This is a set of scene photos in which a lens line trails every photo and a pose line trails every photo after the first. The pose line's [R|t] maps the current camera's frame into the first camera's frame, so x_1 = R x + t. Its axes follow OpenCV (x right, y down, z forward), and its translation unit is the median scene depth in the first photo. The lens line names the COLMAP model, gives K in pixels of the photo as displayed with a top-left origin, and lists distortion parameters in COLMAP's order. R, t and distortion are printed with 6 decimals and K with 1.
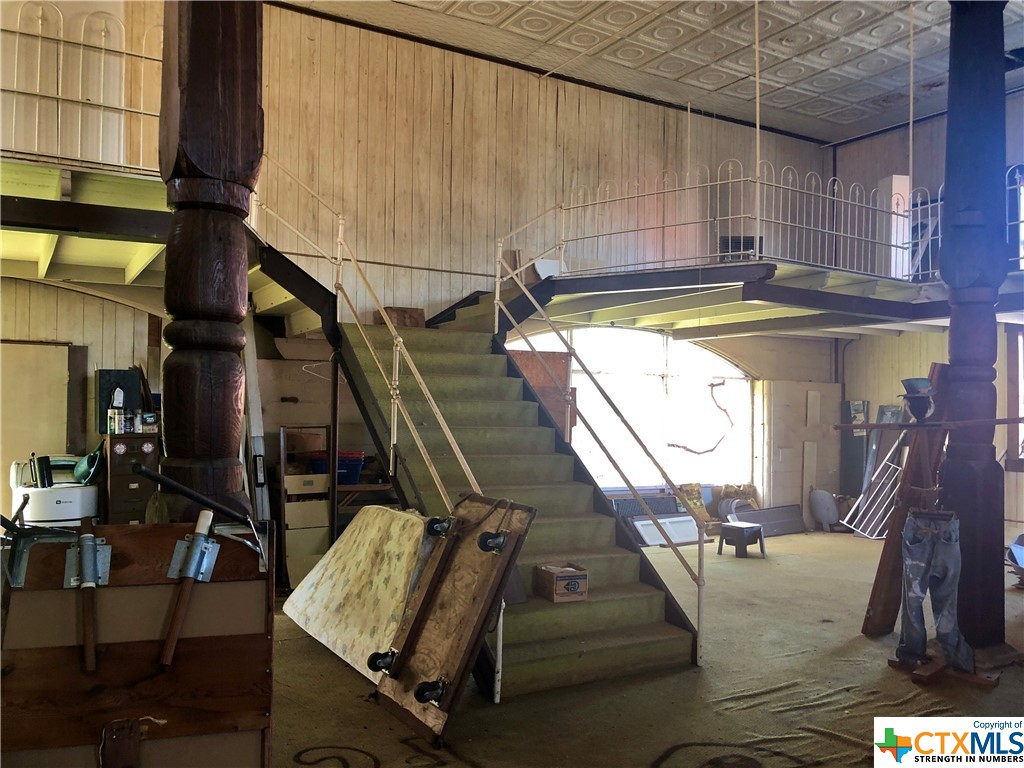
lens RADIAL K [[835.9, 0, 506.4], [0, 835.9, 388.1], [0, 0, 1]] dist [0.027516, -0.022545]
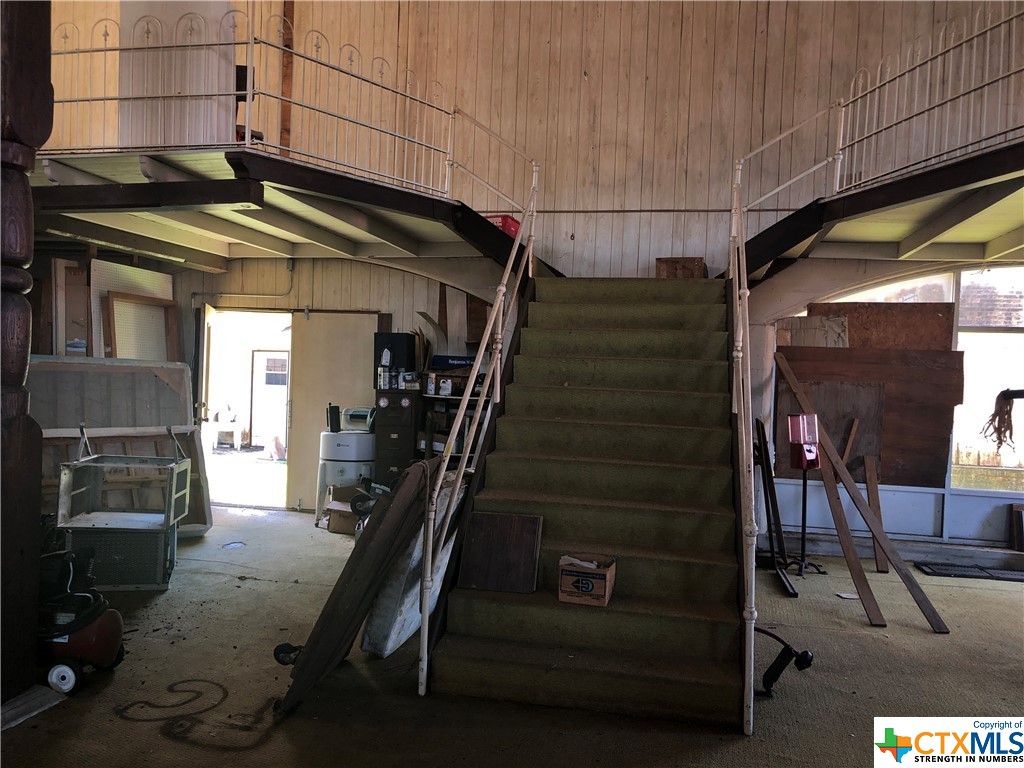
lens RADIAL K [[835.9, 0, 509.5], [0, 835.9, 391.8], [0, 0, 1]] dist [0.027516, -0.022545]
pose [[0.742728, 0.024798, -0.669134, 0.337838], [-0.006670, 0.999538, 0.029640, 0.019114], [0.669560, -0.017552, 0.742551, 0.226686]]
